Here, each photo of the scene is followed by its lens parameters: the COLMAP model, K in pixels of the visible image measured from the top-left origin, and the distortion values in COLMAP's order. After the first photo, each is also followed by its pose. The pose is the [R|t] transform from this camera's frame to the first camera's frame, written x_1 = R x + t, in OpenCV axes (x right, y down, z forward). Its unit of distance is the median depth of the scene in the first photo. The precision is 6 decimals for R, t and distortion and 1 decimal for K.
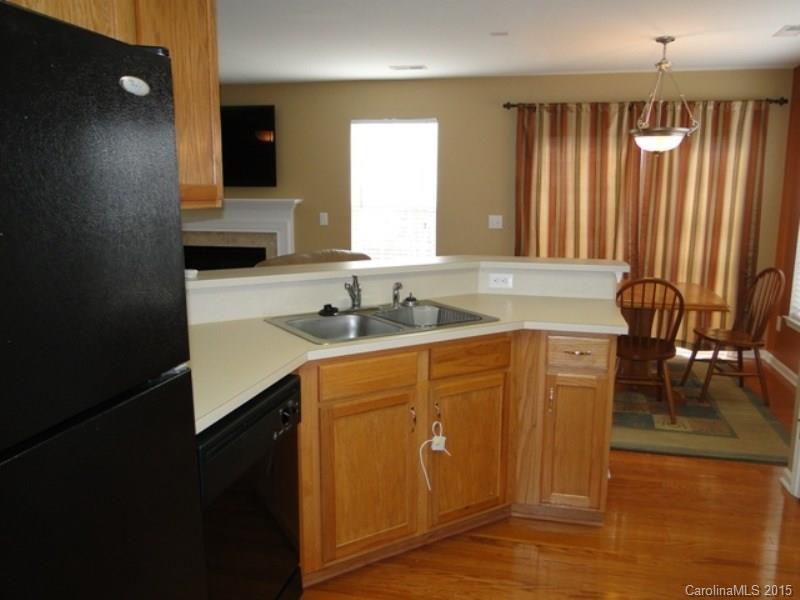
lens RADIAL K [[653.0, 0, 400.0], [0, 653.0, 300.0], [0, 0, 1]] dist [0.004843, 0.000425]
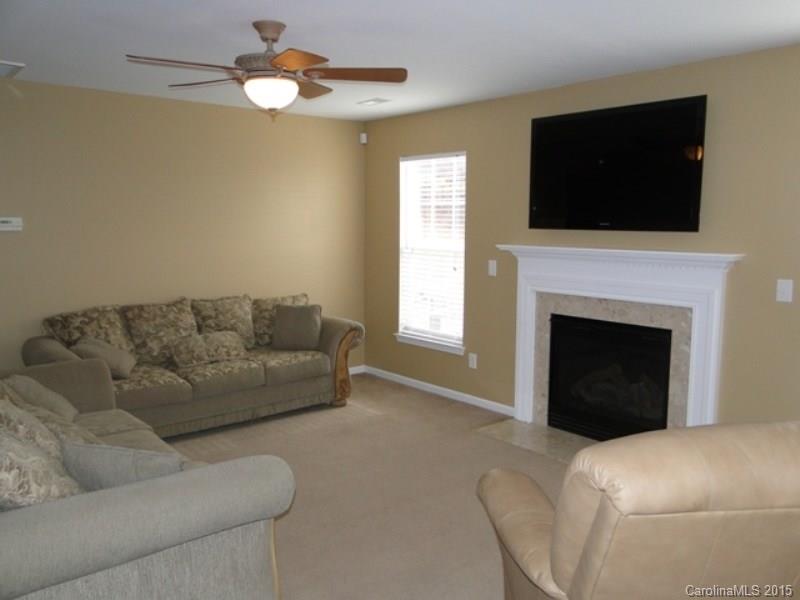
lens RADIAL K [[653.0, 0, 400.0], [0, 653.0, 300.0], [0, 0, 1]] dist [0.004843, 0.000425]
pose [[0.816752, 0.079417, -0.571497, -0.068524], [-0.114931, 0.993026, -0.026260, -0.066390], [0.565427, 0.087131, 0.820184, 0.368709]]
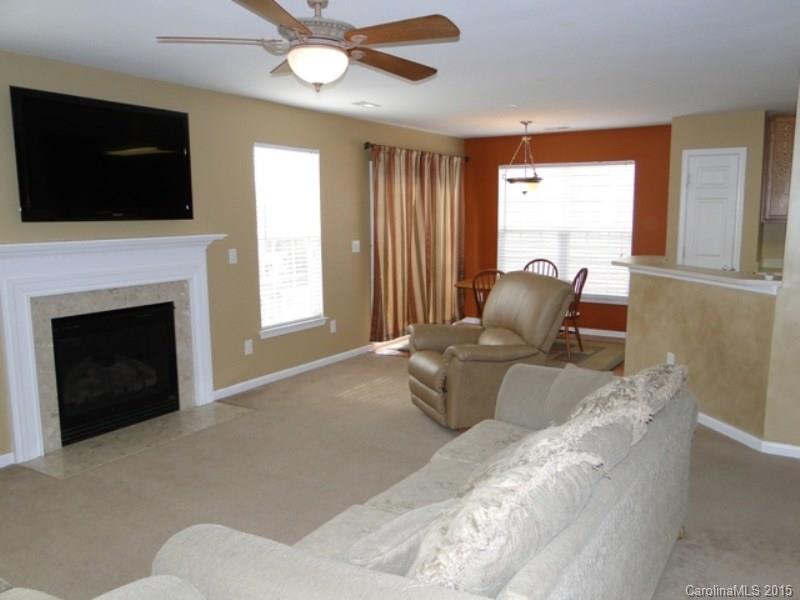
lens RADIAL K [[653.0, 0, 400.0], [0, 653.0, 300.0], [0, 0, 1]] dist [0.004843, 0.000425]
pose [[0.339550, -0.132088, 0.931267, -0.858758], [0.174480, 0.981752, 0.075631, -0.098686], [-0.924263, 0.136807, 0.356400, 0.530892]]
